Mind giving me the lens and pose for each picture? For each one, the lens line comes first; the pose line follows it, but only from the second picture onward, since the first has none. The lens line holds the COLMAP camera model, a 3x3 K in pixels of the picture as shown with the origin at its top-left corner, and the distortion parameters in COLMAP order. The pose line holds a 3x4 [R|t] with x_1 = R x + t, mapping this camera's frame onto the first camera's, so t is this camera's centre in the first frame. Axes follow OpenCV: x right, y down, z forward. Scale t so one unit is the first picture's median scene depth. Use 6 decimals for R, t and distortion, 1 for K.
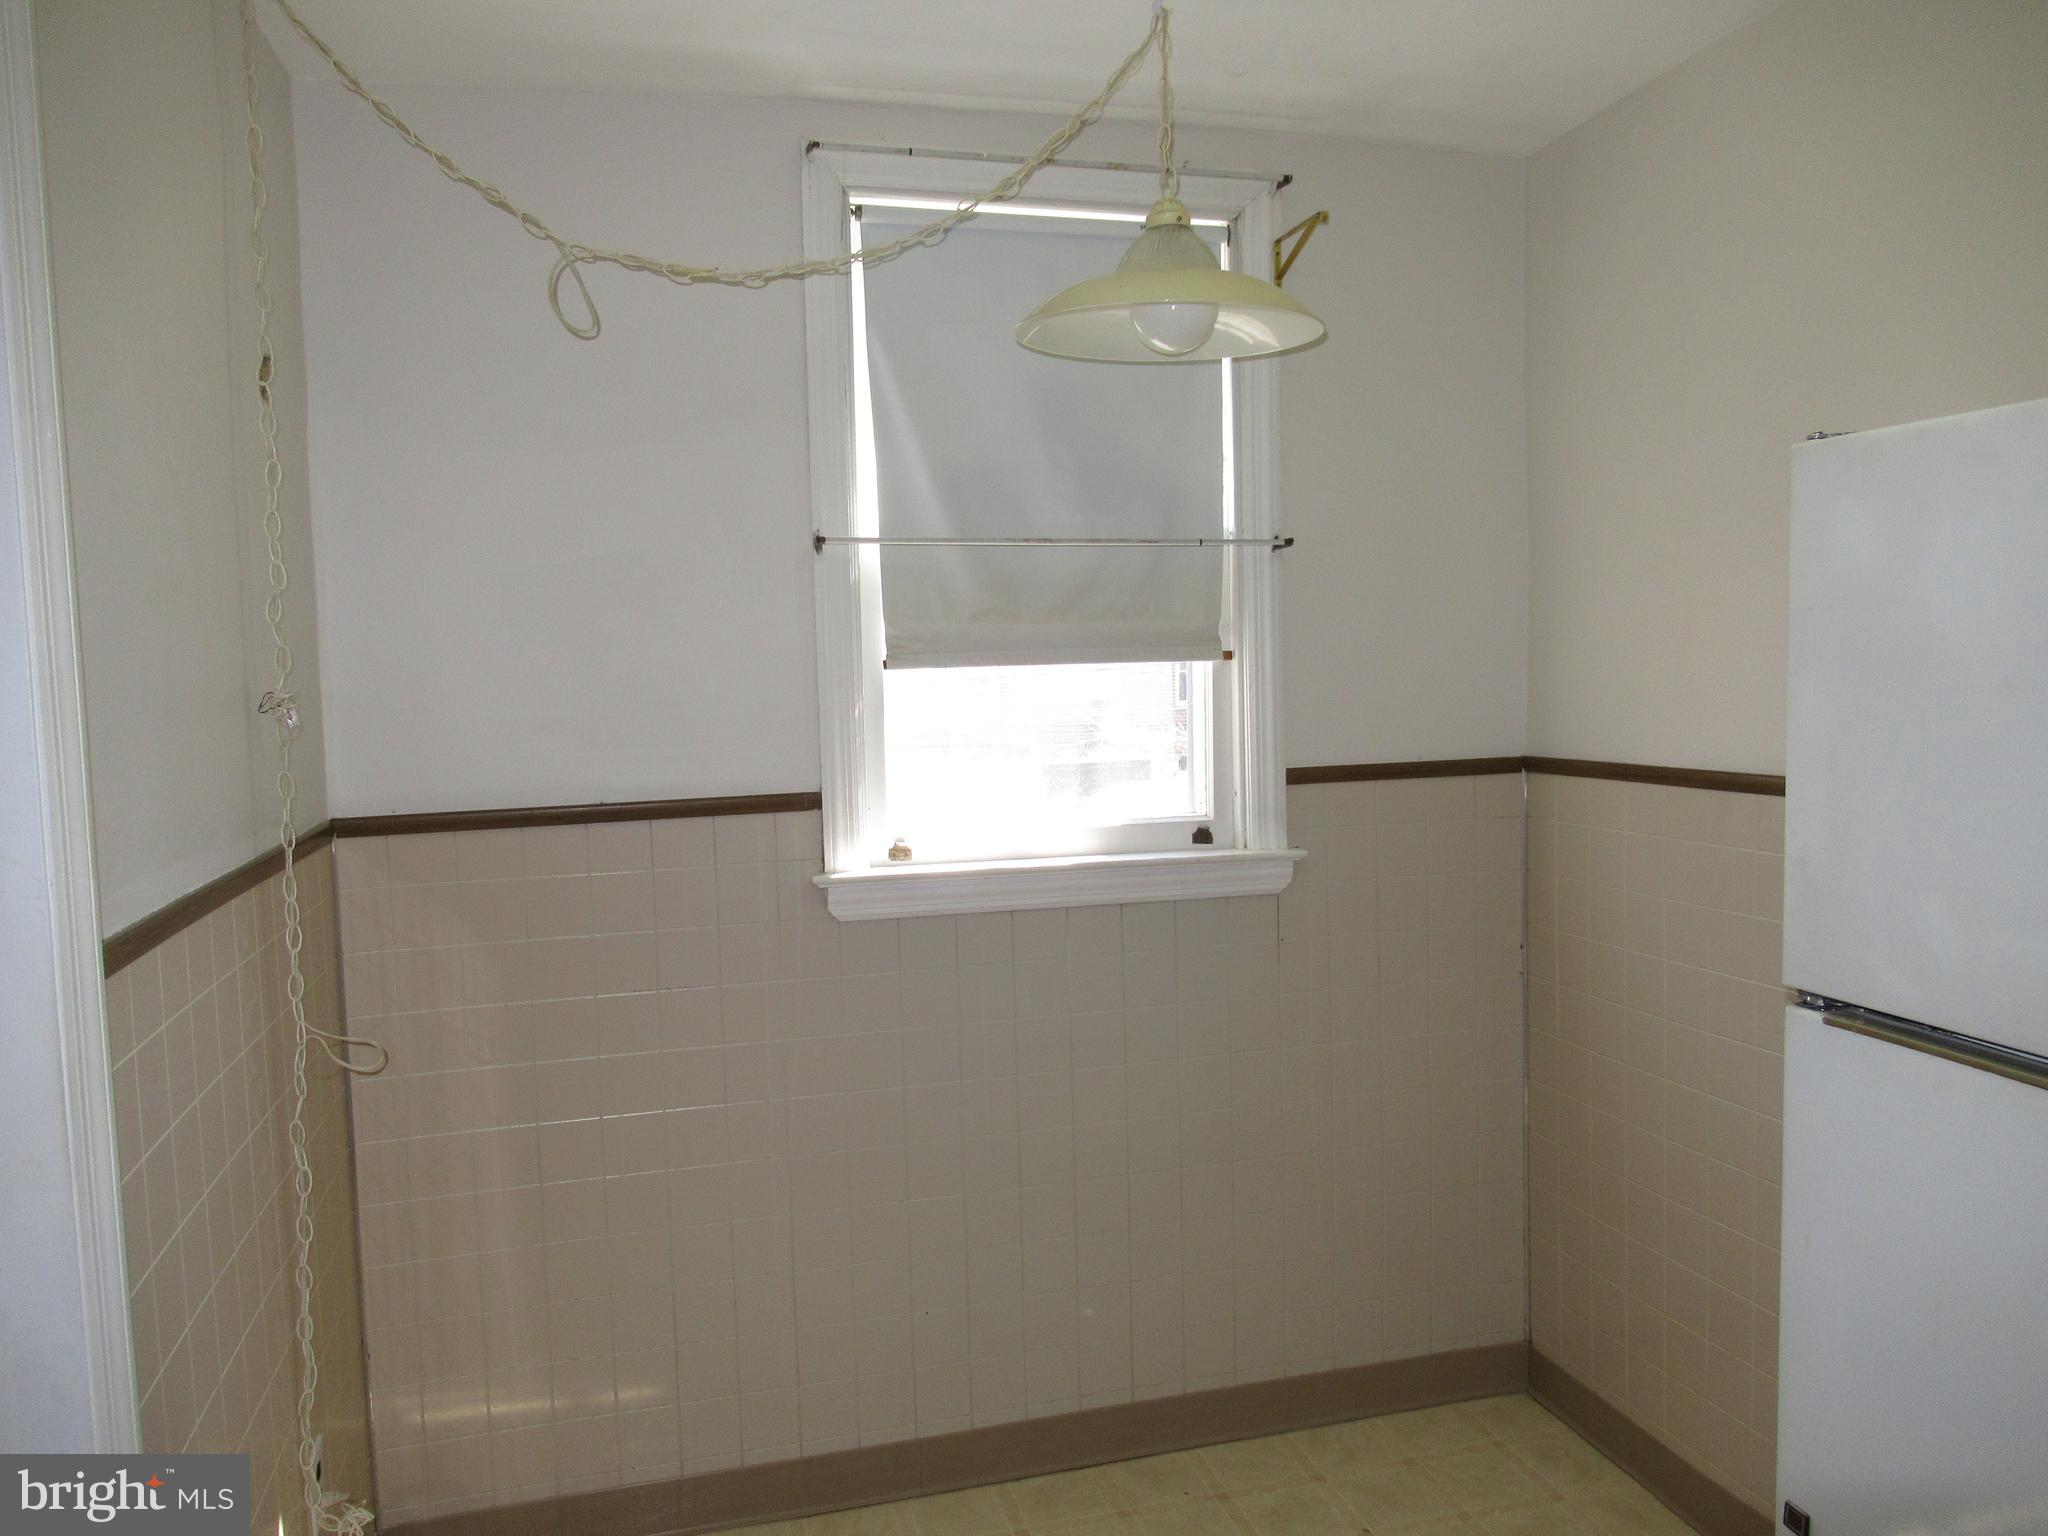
lens RADIAL K [[1523.2, 0, 1024.6], [0, 1523.2, 772.4], [0, 0, 1]] dist [-0.007381, 0.001924]
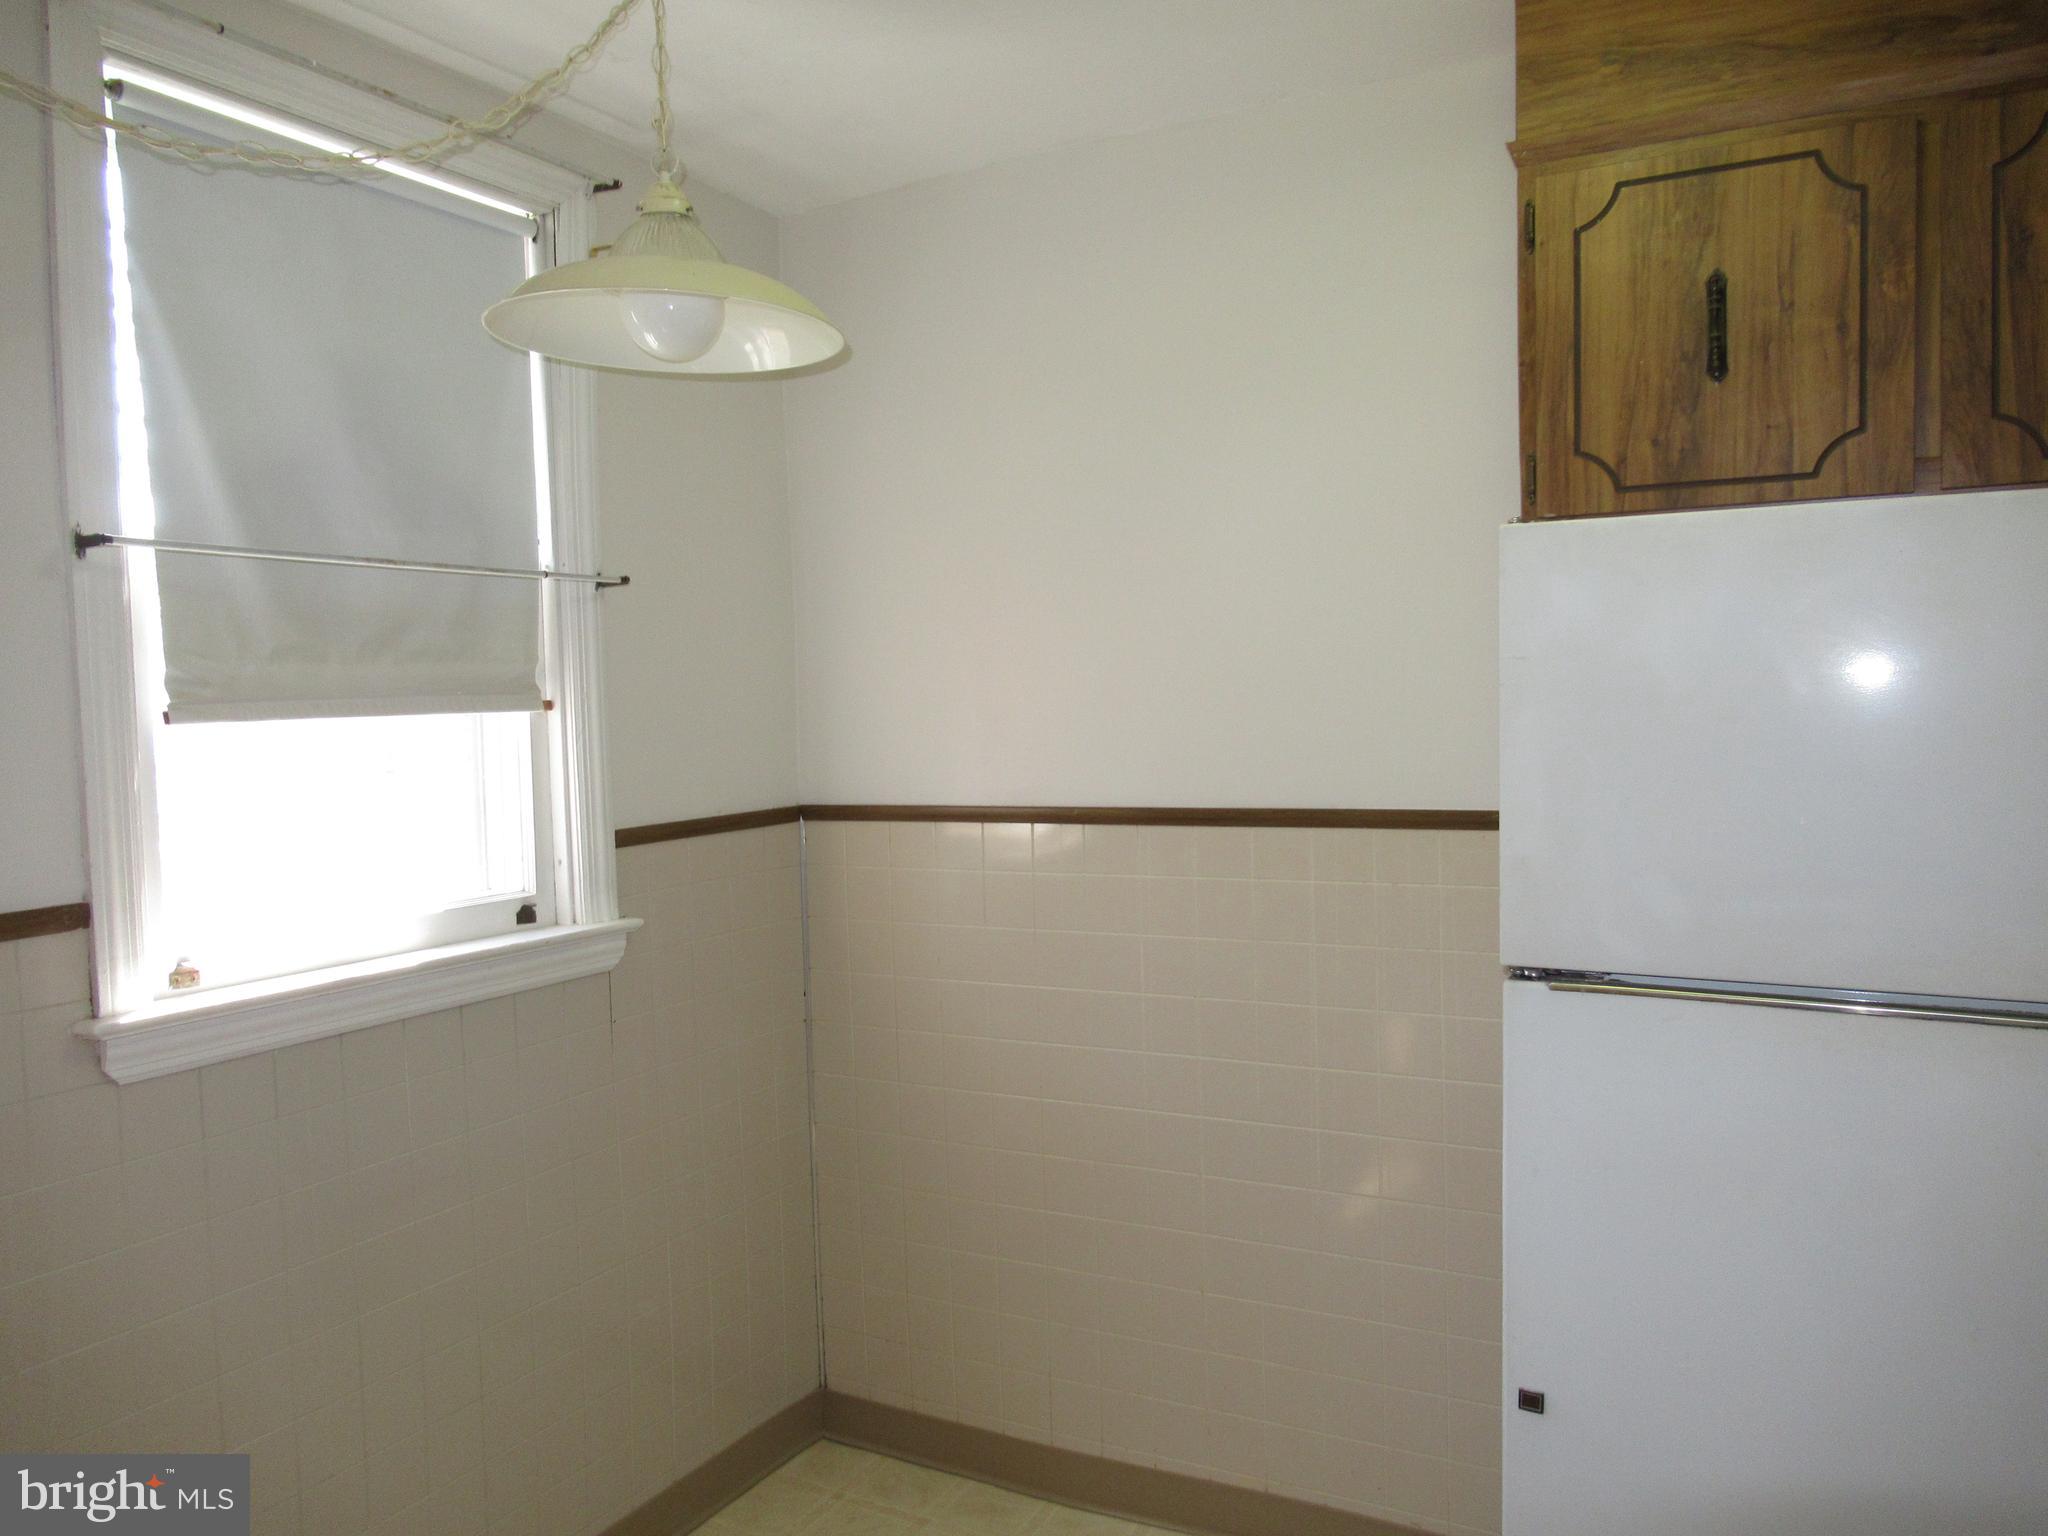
lens RADIAL K [[1523.2, 0, 1026.4], [0, 1523.2, 769.7], [0, 0, 1]] dist [-0.007381, 0.001924]
pose [[0.696405, -0.031375, 0.716963, -0.308221], [0.060102, 0.998084, -0.014702, -0.010538], [-0.715128, 0.053330, 0.696956, 0.198104]]
